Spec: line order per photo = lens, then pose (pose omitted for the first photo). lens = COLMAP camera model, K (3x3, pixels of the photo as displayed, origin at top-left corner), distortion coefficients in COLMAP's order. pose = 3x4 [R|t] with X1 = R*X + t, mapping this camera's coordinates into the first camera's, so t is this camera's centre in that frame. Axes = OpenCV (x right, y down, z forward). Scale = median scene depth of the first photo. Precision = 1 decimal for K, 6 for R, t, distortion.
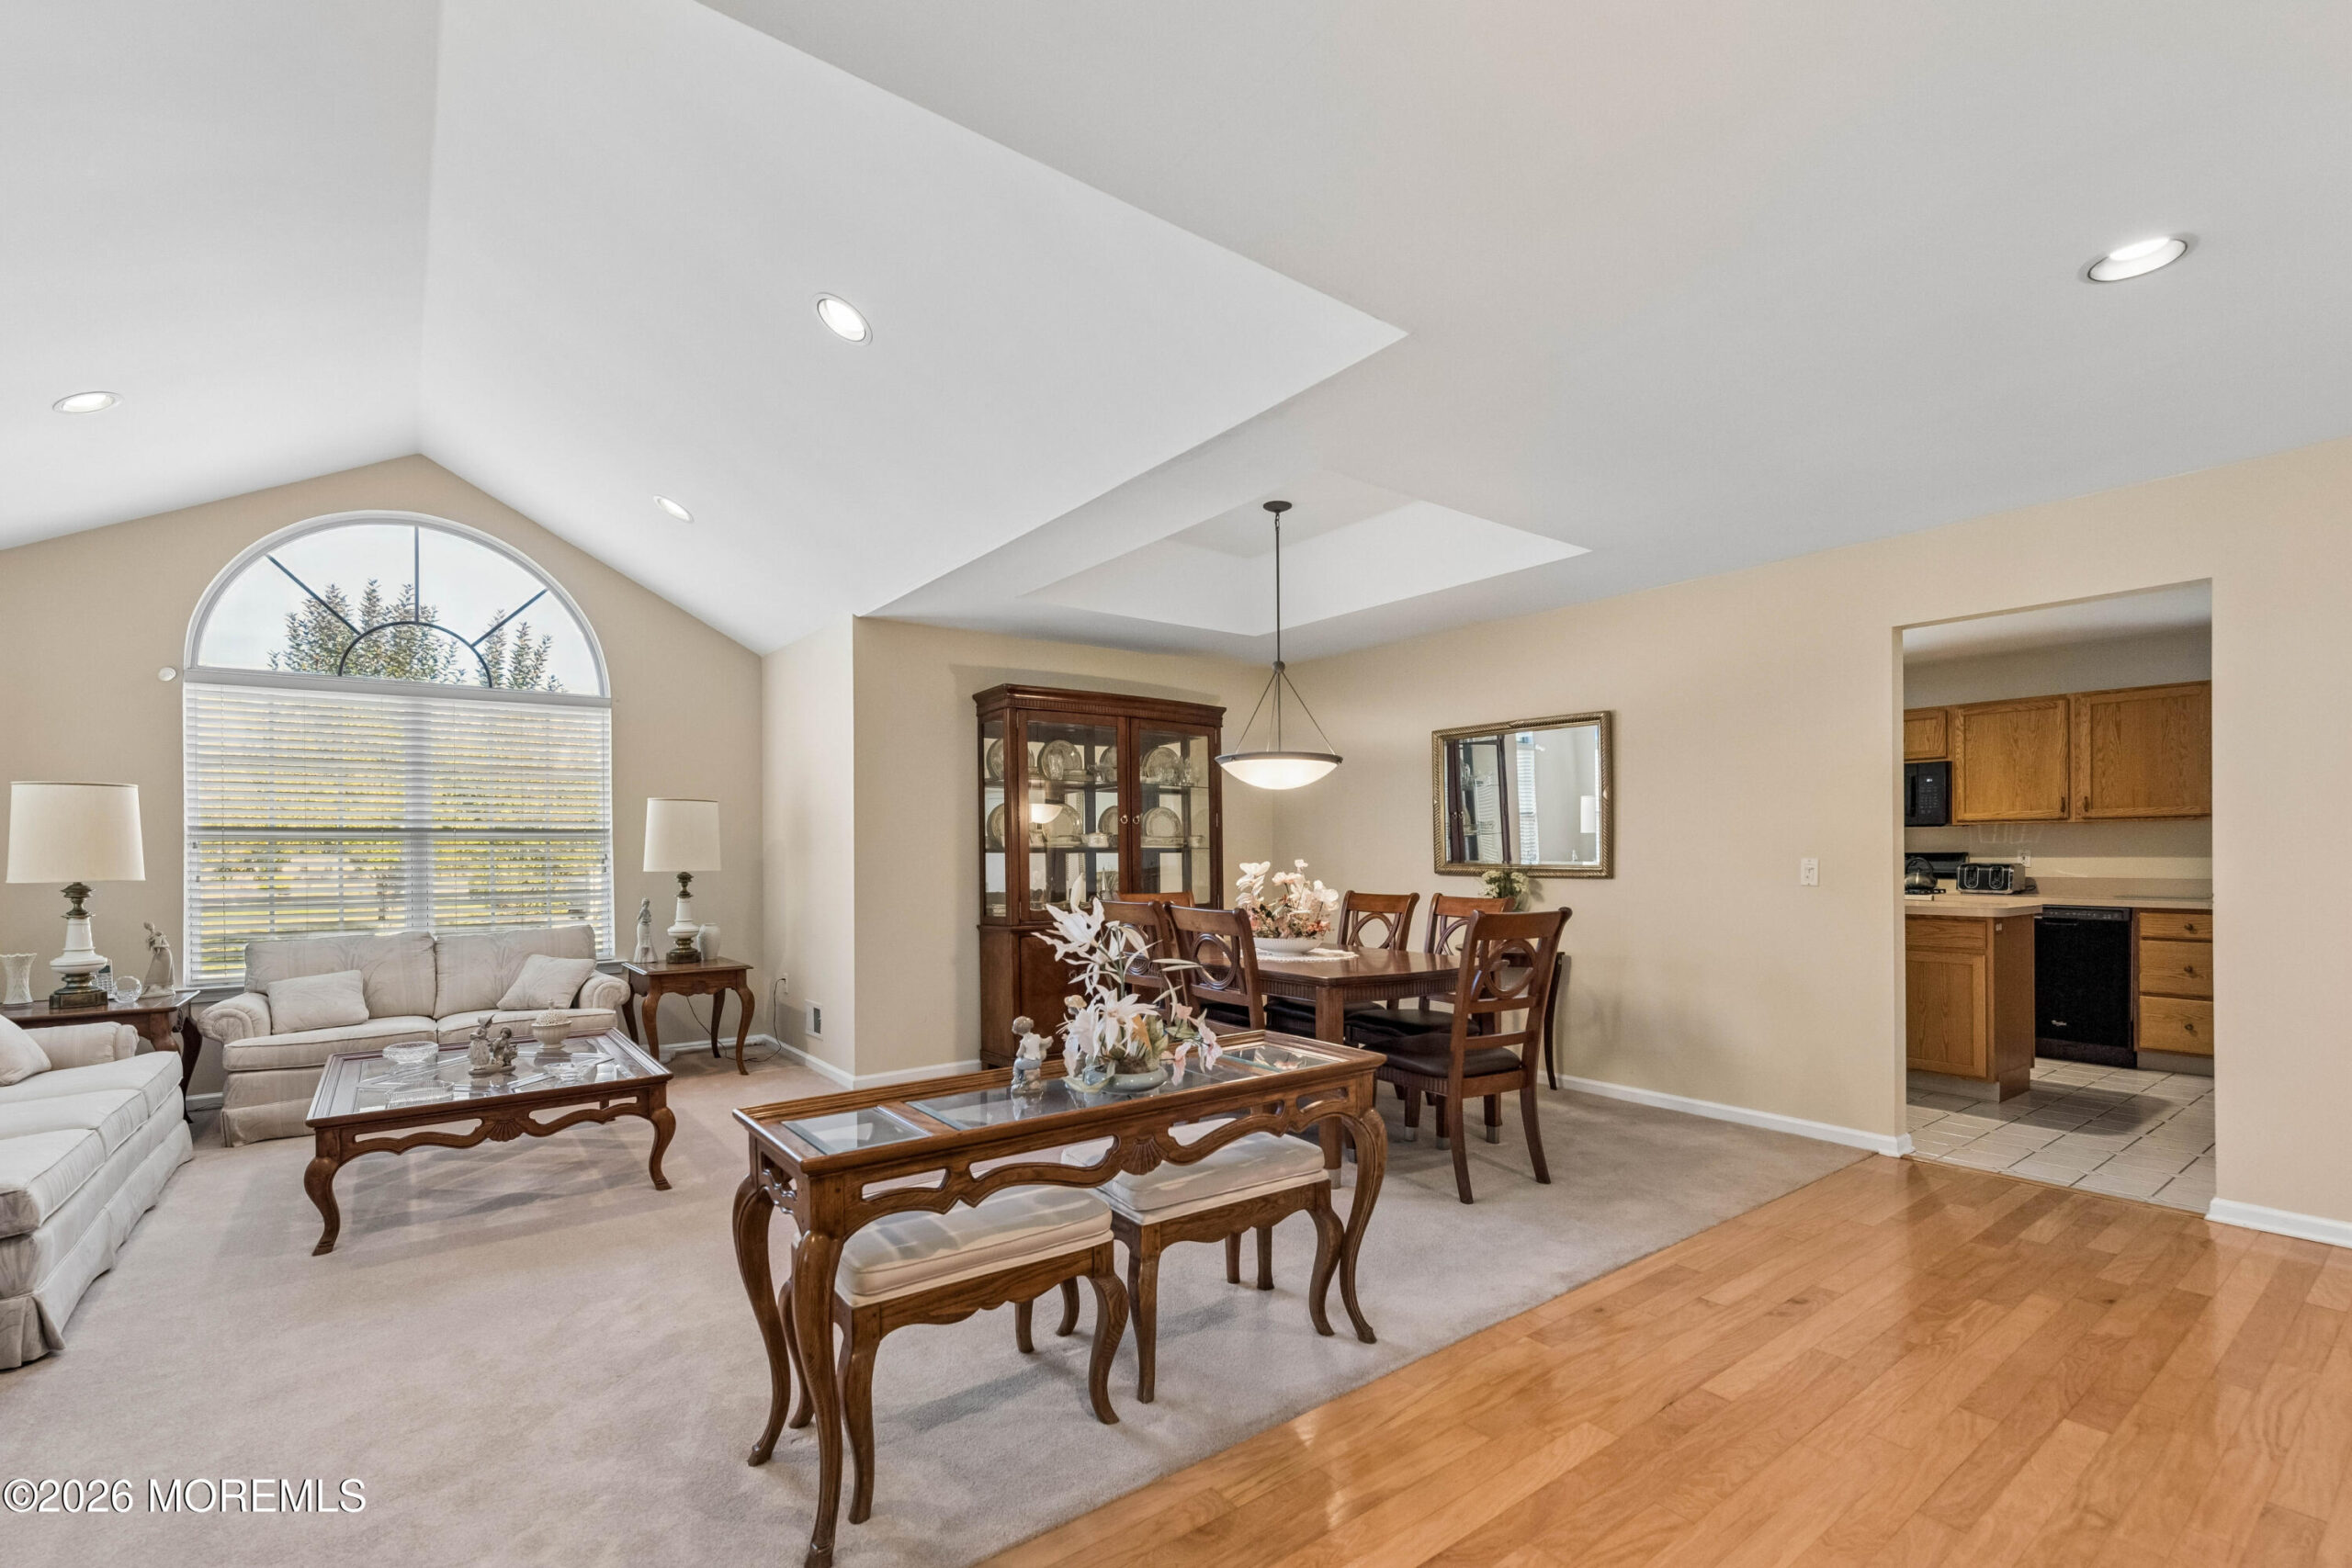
lens RADIAL K [[1042.7, 0, 1183.8], [0, 1042.7, 858.7], [0, 0, 1]] dist [-0.001937, -0.000400]
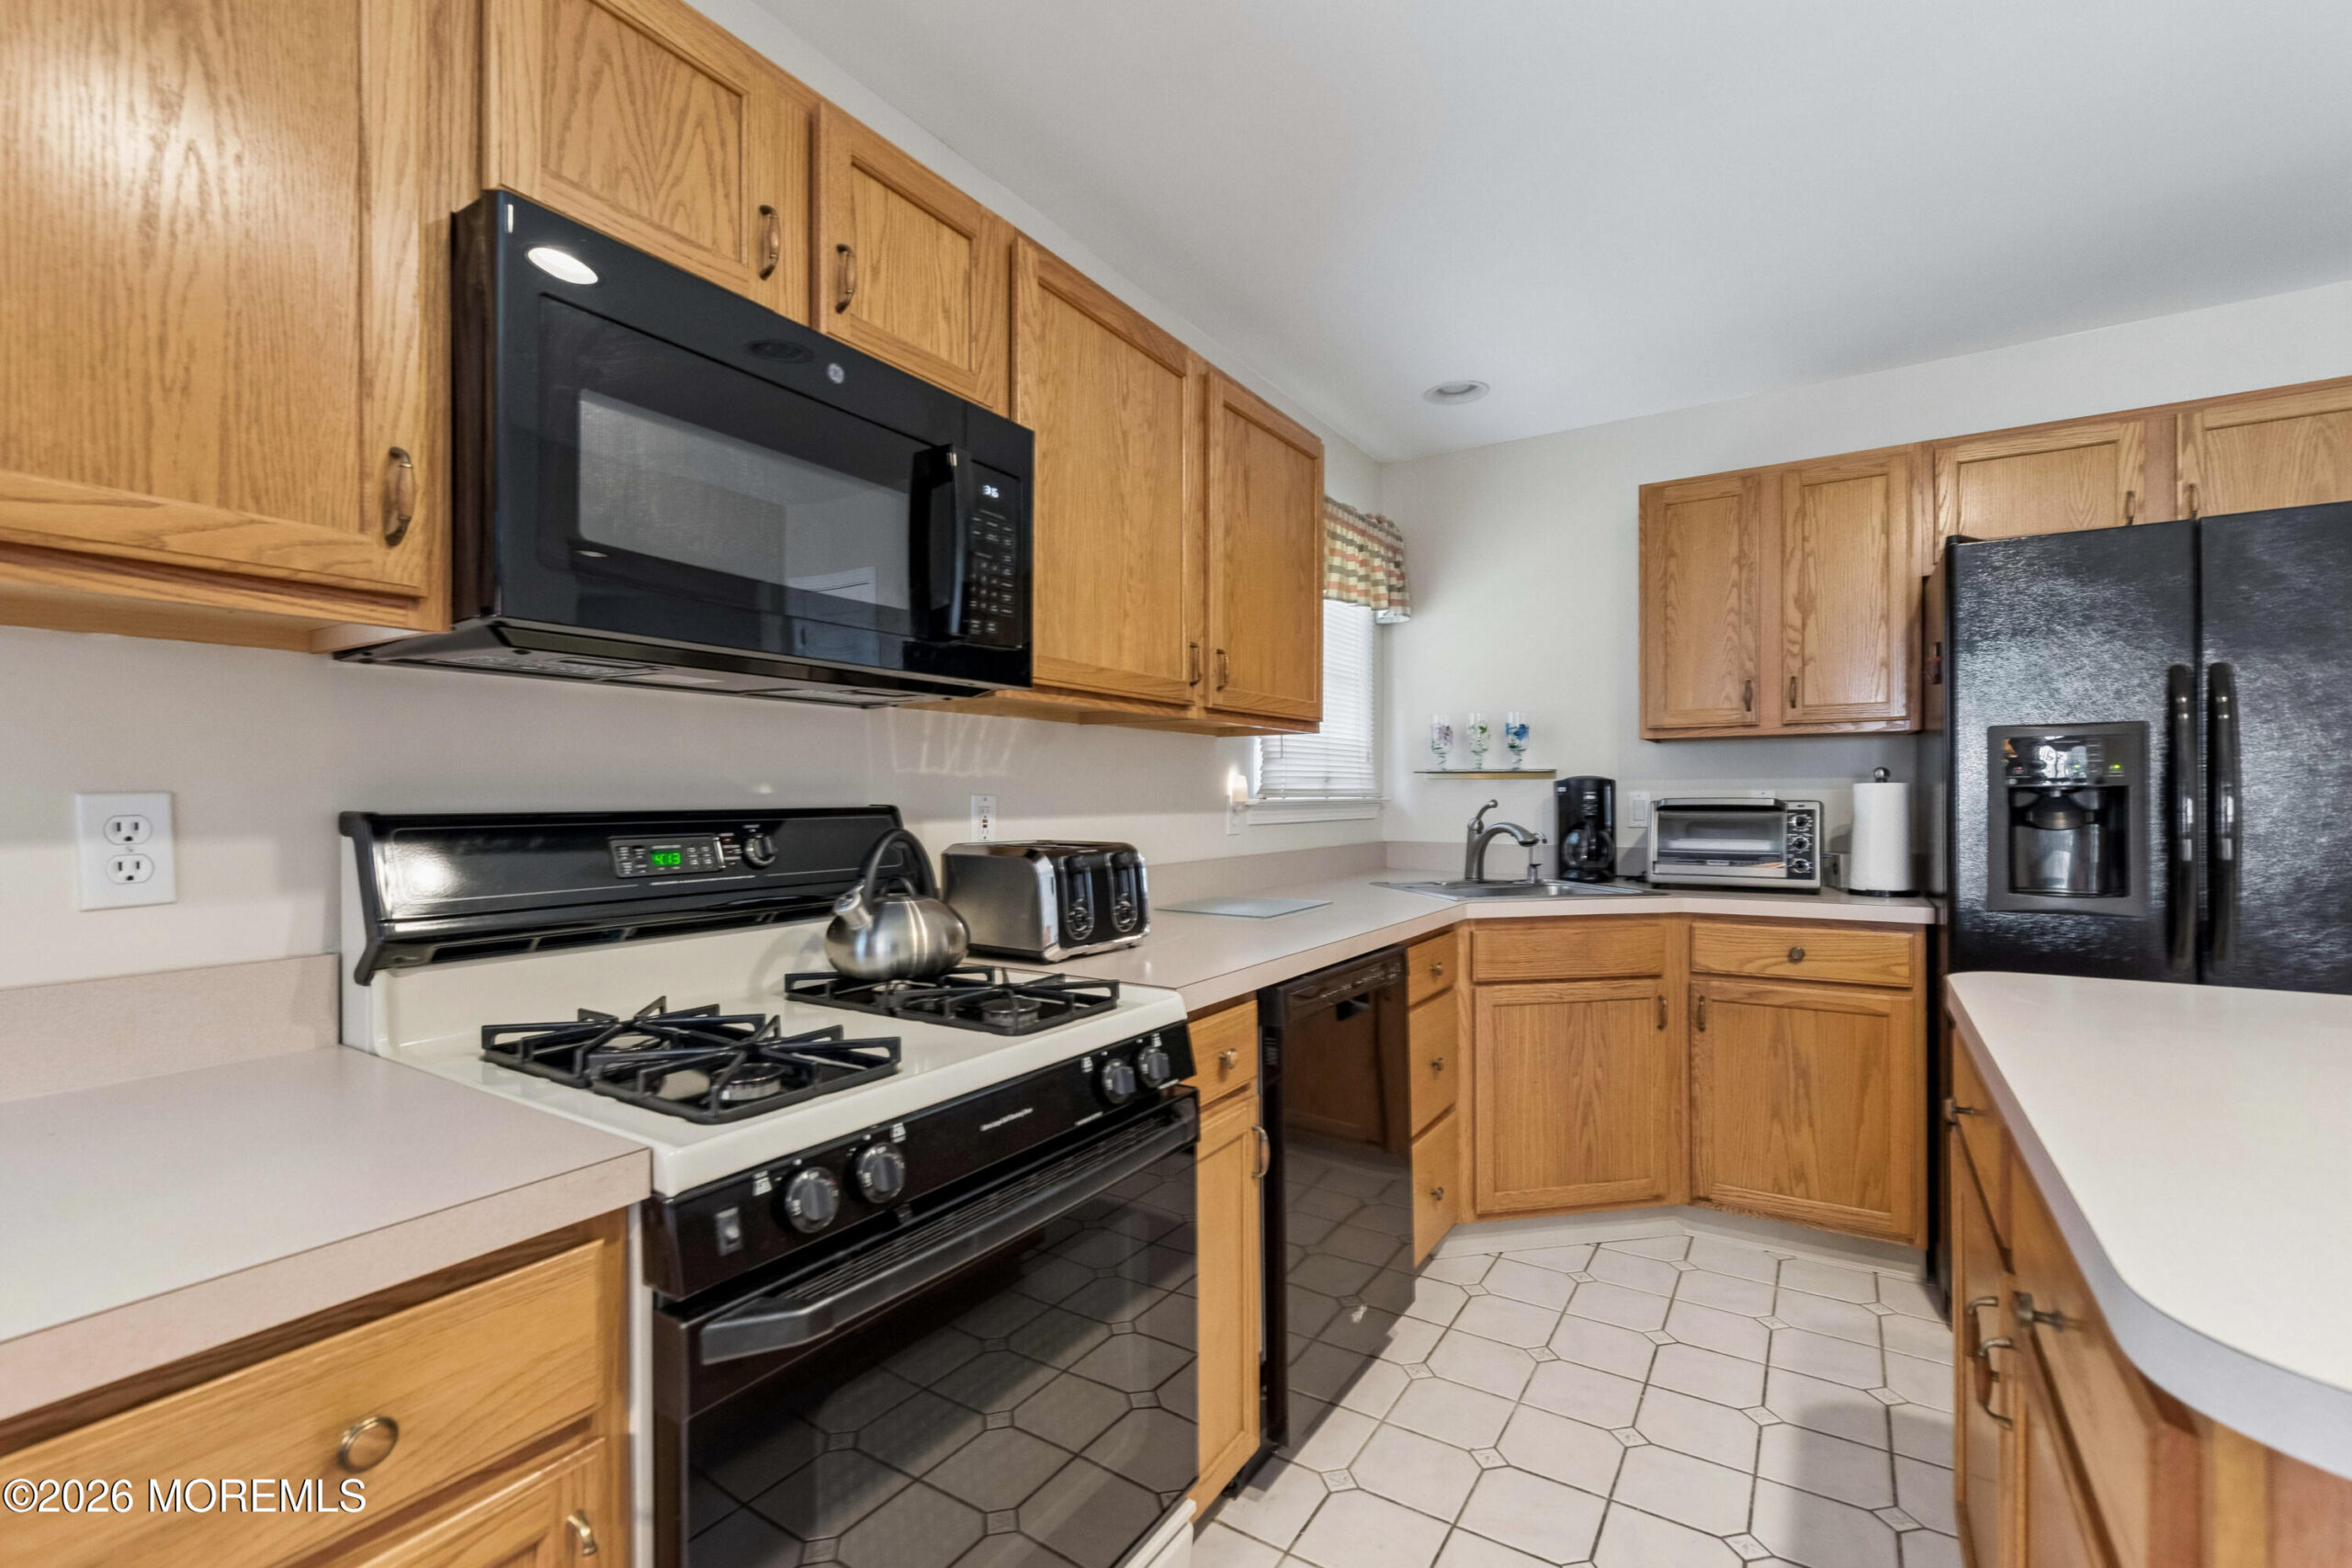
lens RADIAL K [[1022.7, 0, 1169.8], [0, 1022.7, 797.4], [0, 0, 1]] dist [0.001686, 0.000362]
pose [[-0.345180, 0.005566, 0.938520, 0.532372], [0.008771, 0.999958, -0.002704, -0.007202], [-0.938496, 0.007298, -0.345214, 1.131399]]
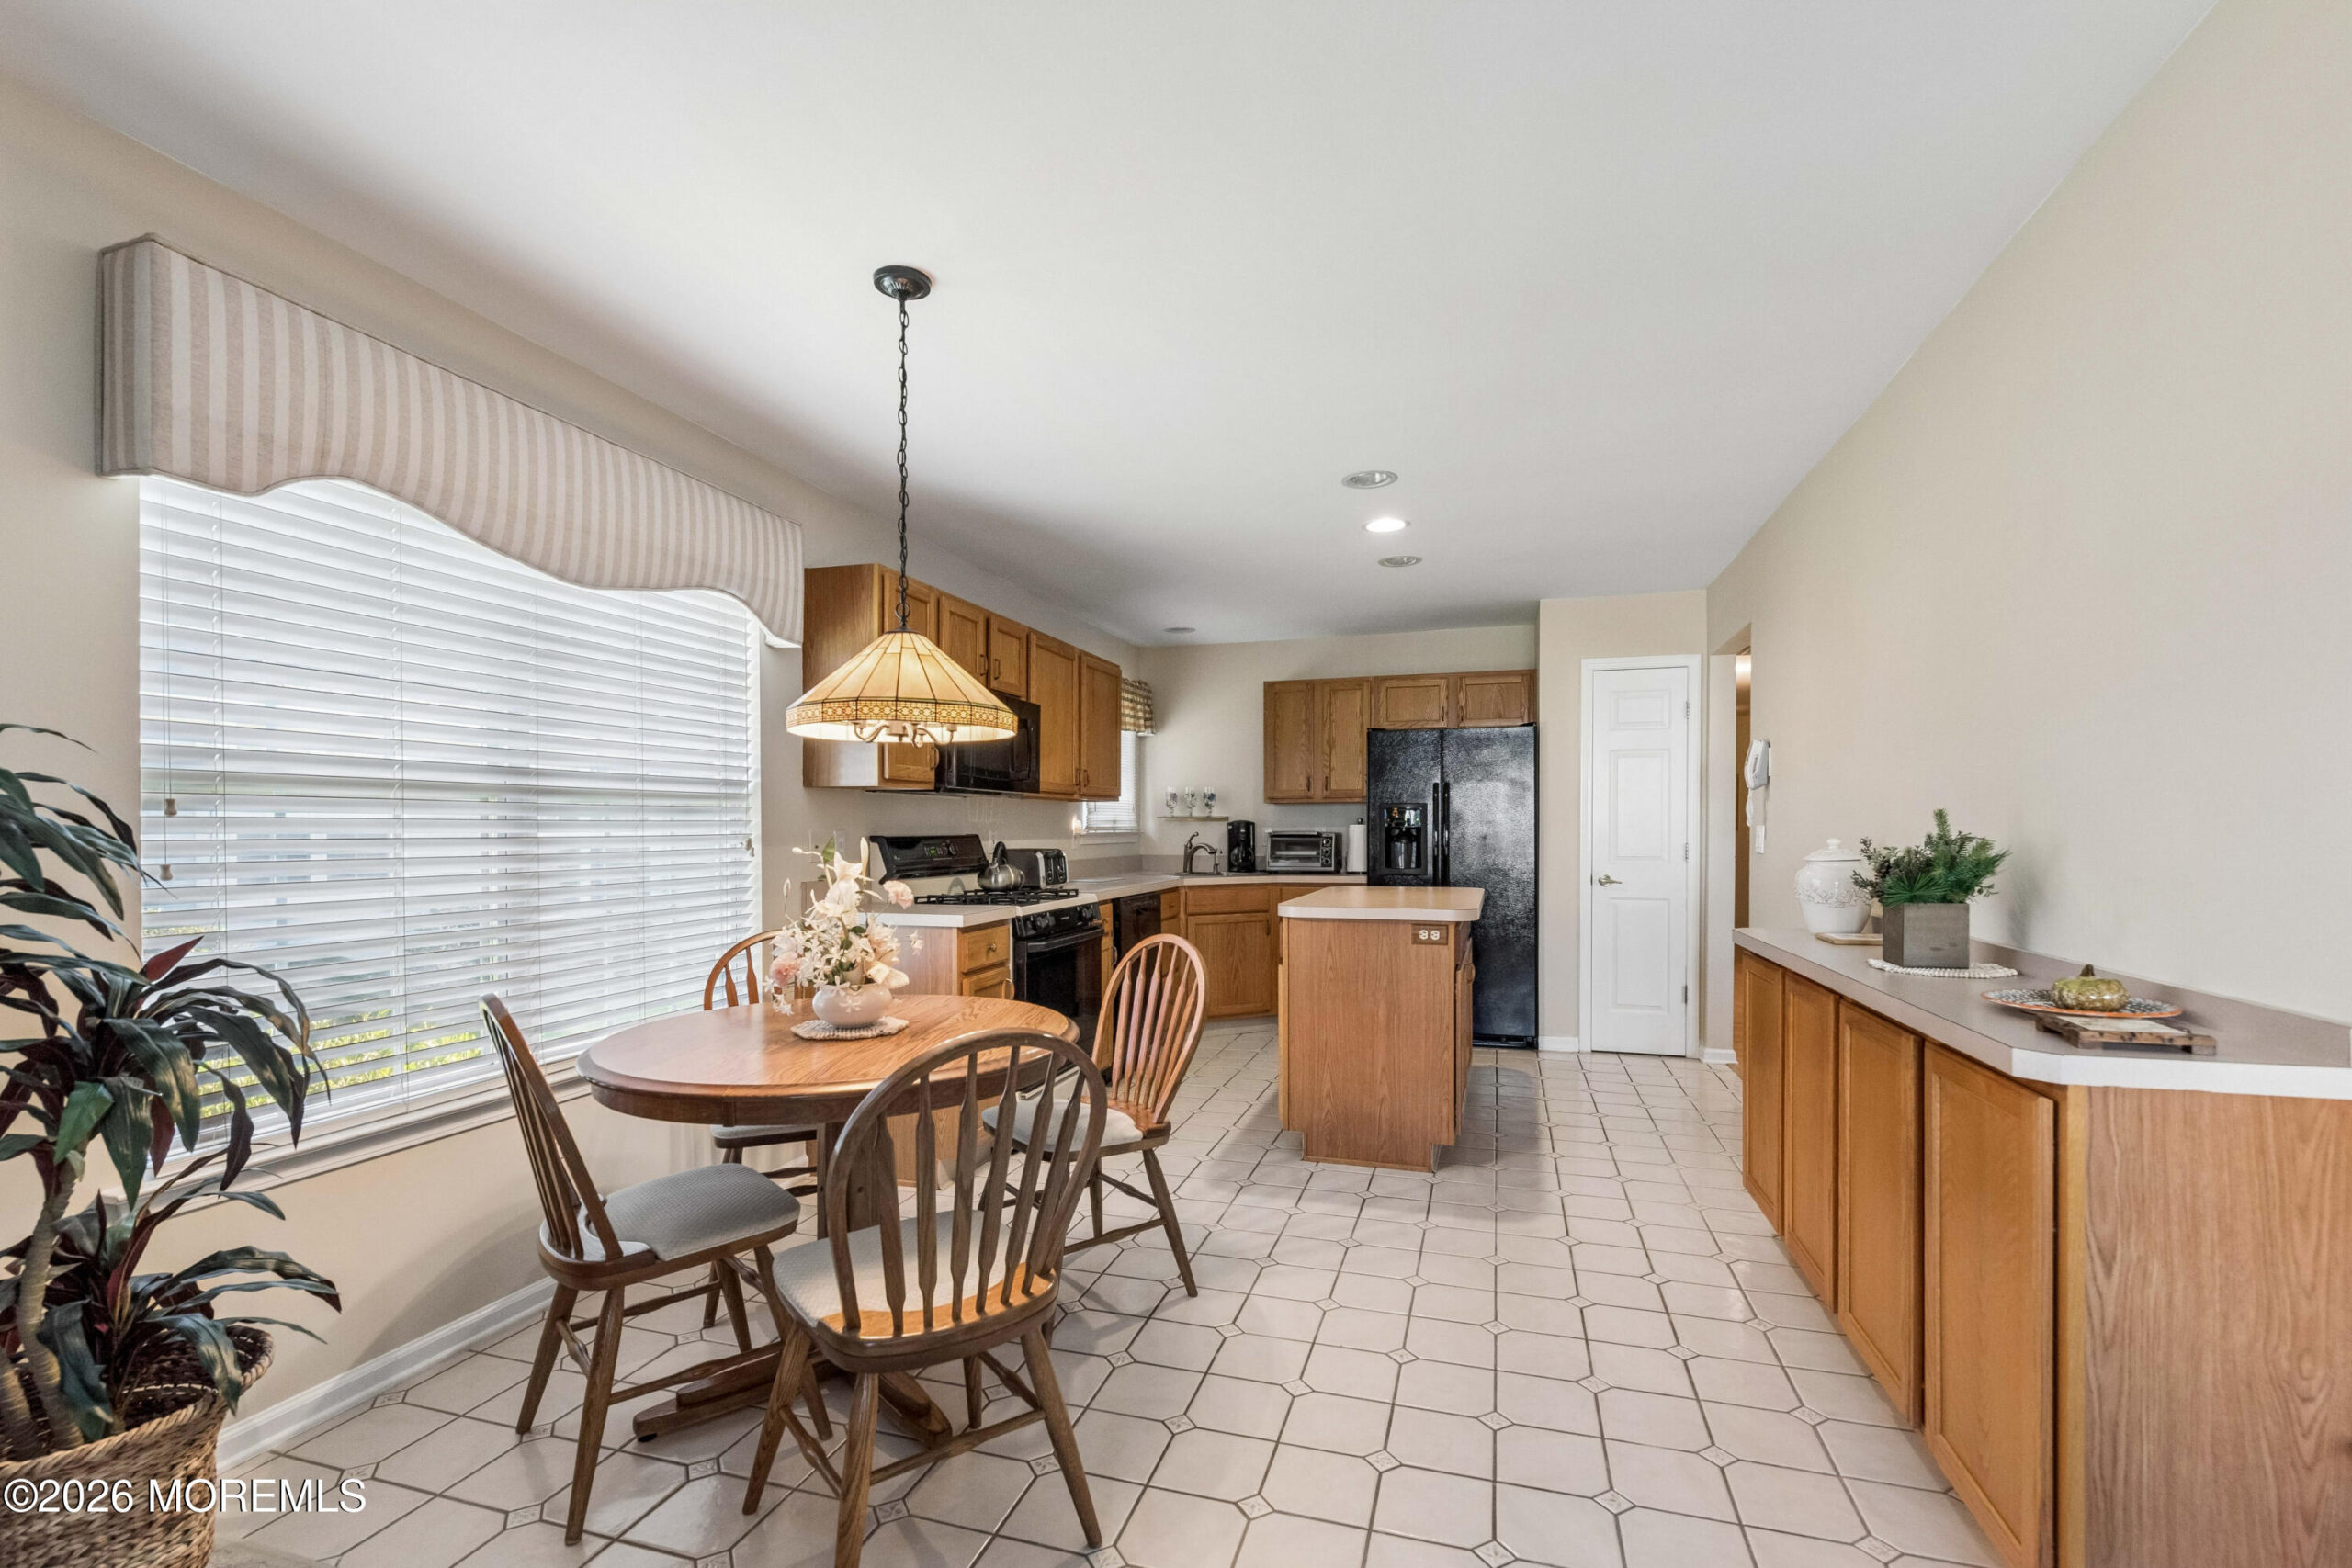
lens RADIAL K [[1031.5, 0, 1173.5], [0, 1031.5, 833.2], [0, 0, 1]] dist [-0.000577, -0.000301]
pose [[-0.582707, 0.002466, 0.812679, 0.118949], [0.007908, 0.999965, 0.002636, -0.007883], [-0.812644, 0.007963, -0.582706, 1.432881]]
